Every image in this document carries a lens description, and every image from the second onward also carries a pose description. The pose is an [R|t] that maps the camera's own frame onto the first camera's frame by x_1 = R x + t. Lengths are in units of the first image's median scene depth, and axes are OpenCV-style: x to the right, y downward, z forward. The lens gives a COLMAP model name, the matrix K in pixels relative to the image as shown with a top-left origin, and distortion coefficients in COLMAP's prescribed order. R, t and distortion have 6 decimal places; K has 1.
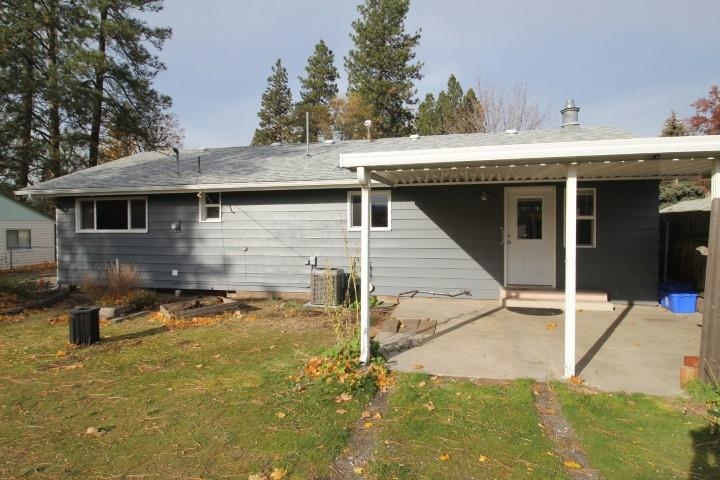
lens RADIAL K [[399.8, 0, 360.4], [0, 399.8, 240.7], [0, 0, 1]] dist [-0.007897, -0.003001]
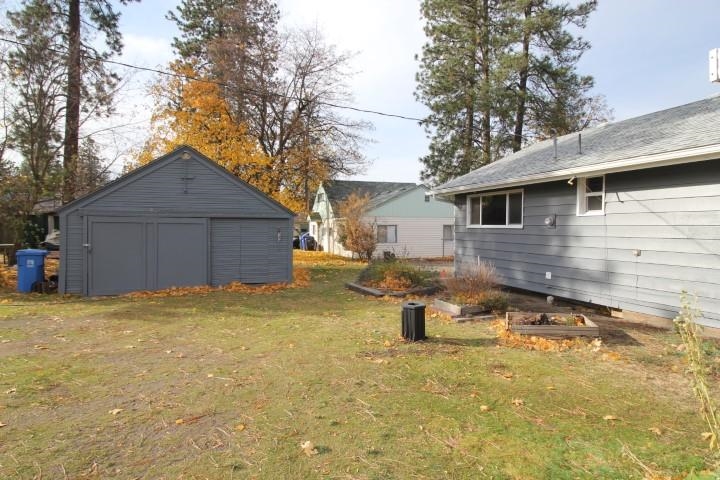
lens RADIAL K [[405.2, 0, 359.3], [0, 405.2, 239.8], [0, 0, 1]] dist [-0.003647, -0.003229]
pose [[0.533164, 0.032503, -0.845387, 0.051508], [-0.025304, 0.999427, 0.022467, -0.005602], [0.845633, 0.009413, 0.533681, 0.197136]]
